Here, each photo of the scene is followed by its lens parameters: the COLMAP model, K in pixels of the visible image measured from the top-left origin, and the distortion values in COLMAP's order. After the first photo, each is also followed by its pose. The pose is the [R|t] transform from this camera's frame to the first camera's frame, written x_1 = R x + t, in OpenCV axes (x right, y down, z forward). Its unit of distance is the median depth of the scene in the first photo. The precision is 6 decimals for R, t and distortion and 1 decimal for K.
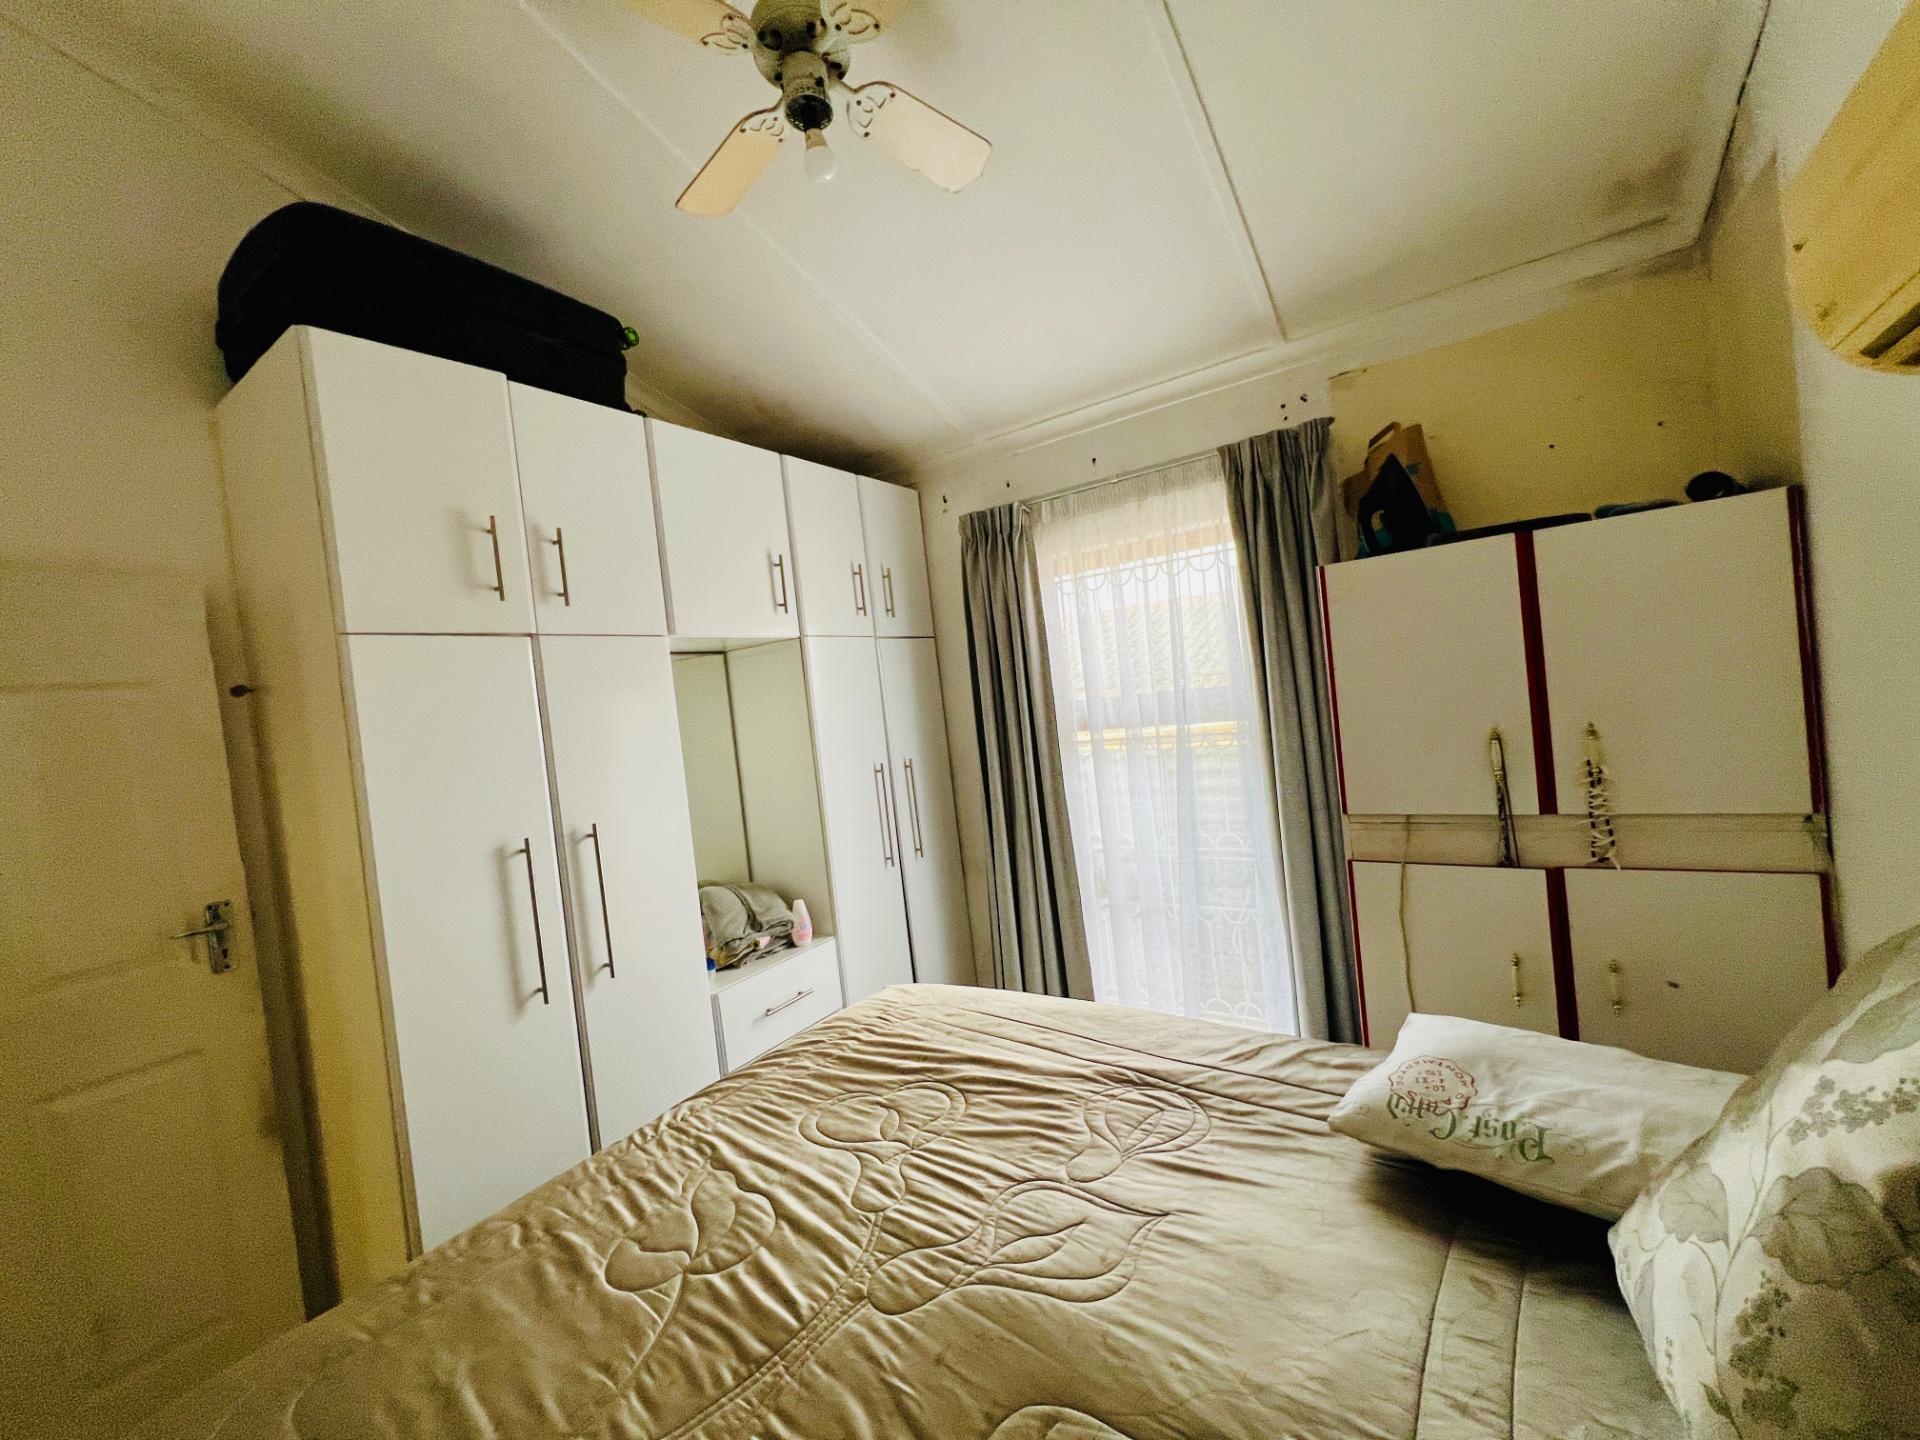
lens RADIAL K [[766.8, 0, 956.7], [0, 766.8, 717.1], [0, 0, 1]] dist [-0.002766, 0.000966]
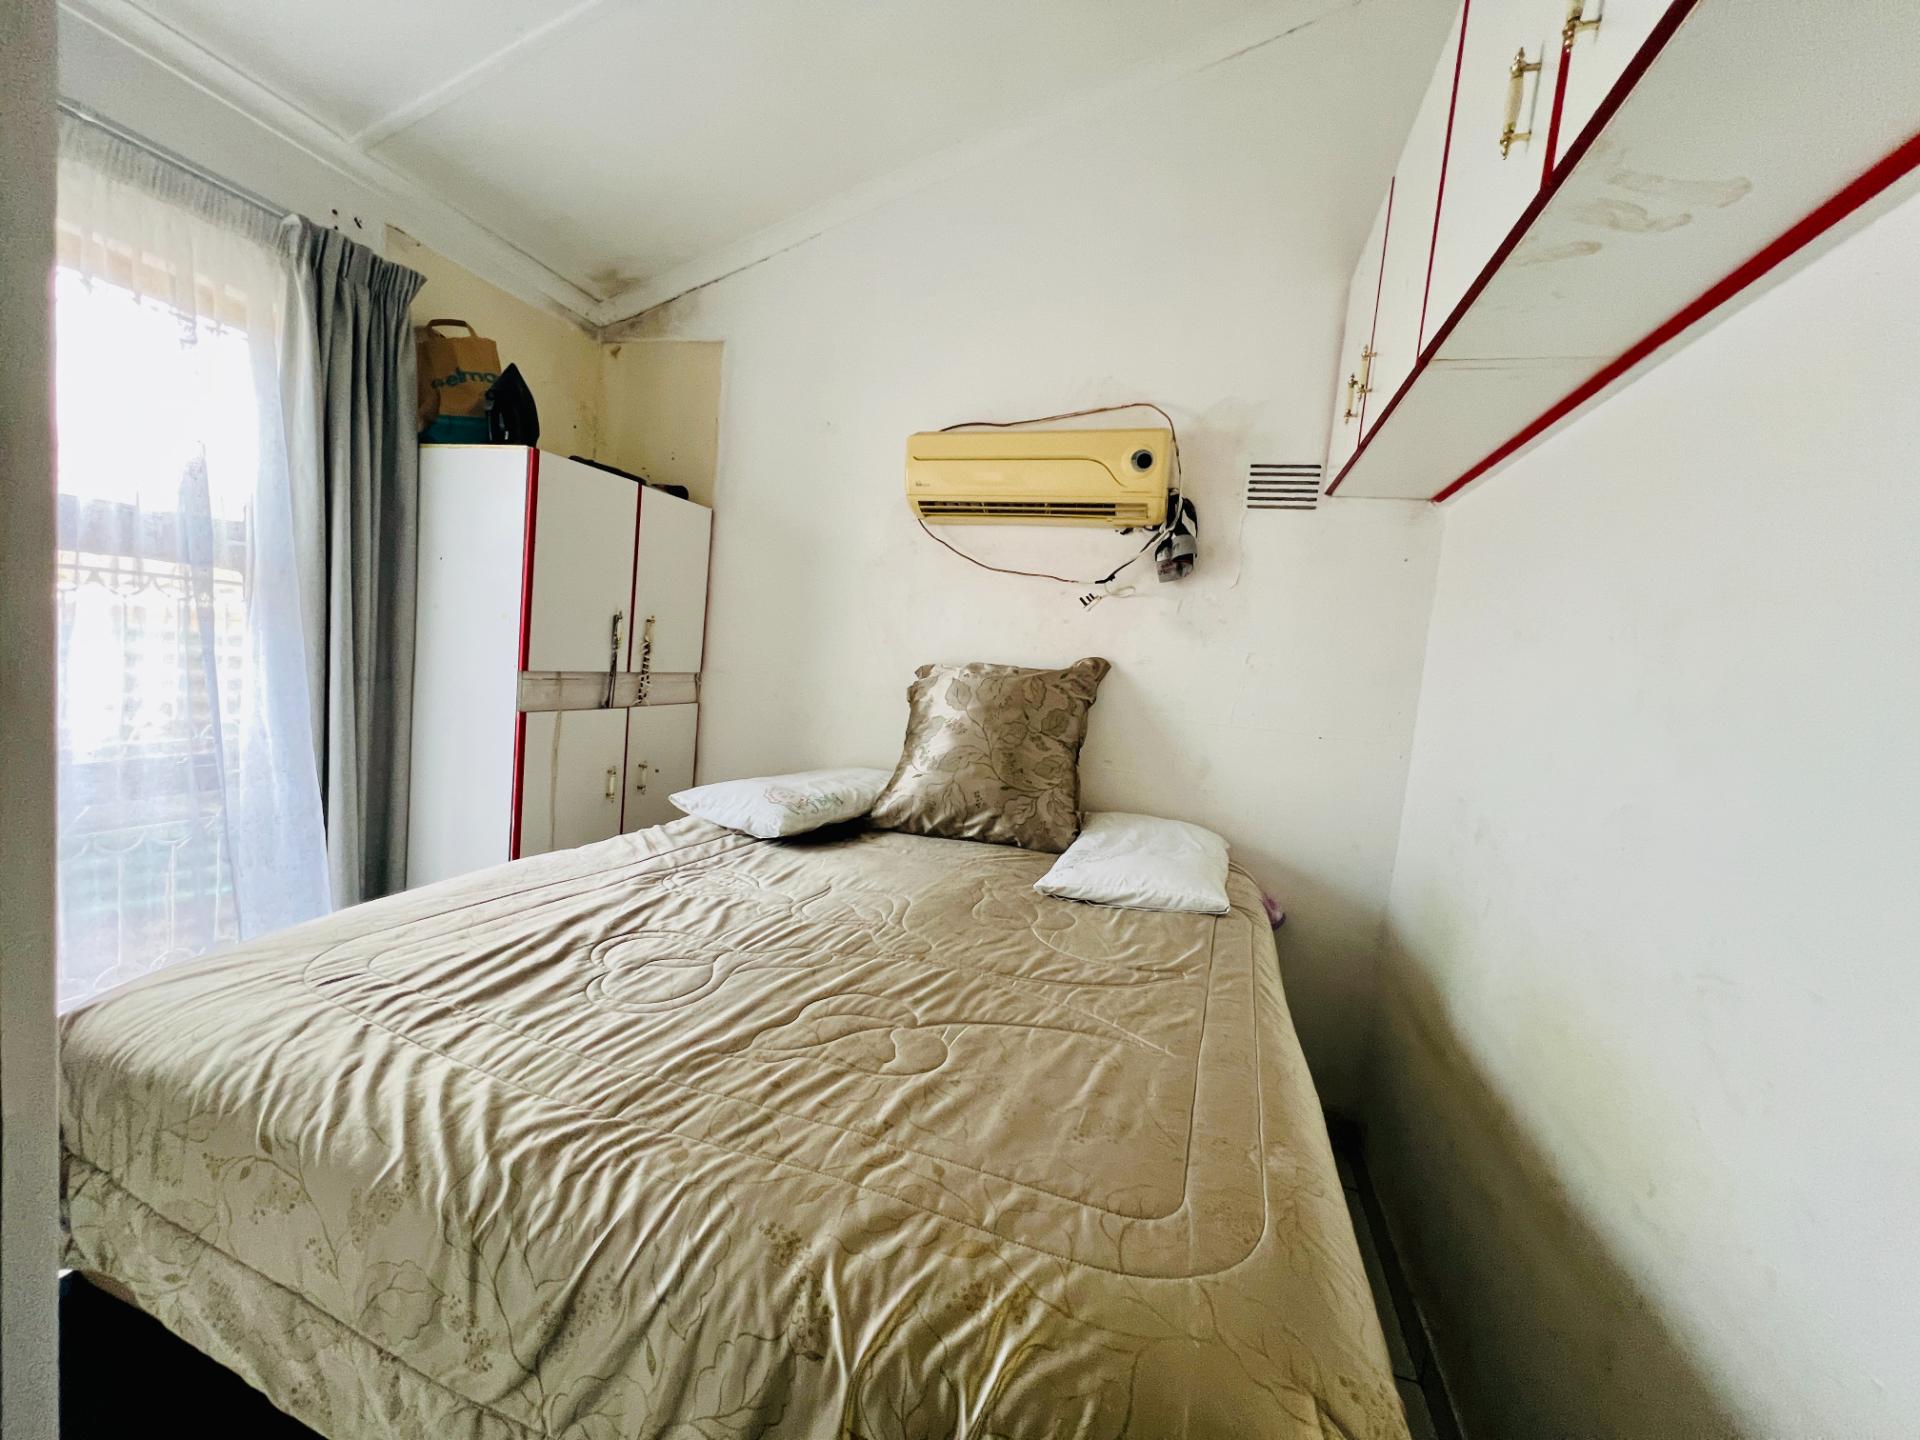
lens RADIAL K [[766.8, 0, 956.7], [0, 766.8, 717.1], [0, 0, 1]] dist [-0.002766, 0.000966]
pose [[-0.301101, -0.002068, 0.953590, -0.943506], [-0.039192, 0.999180, -0.010208, 0.221894], [-0.952786, -0.040447, -0.300935, 0.889639]]
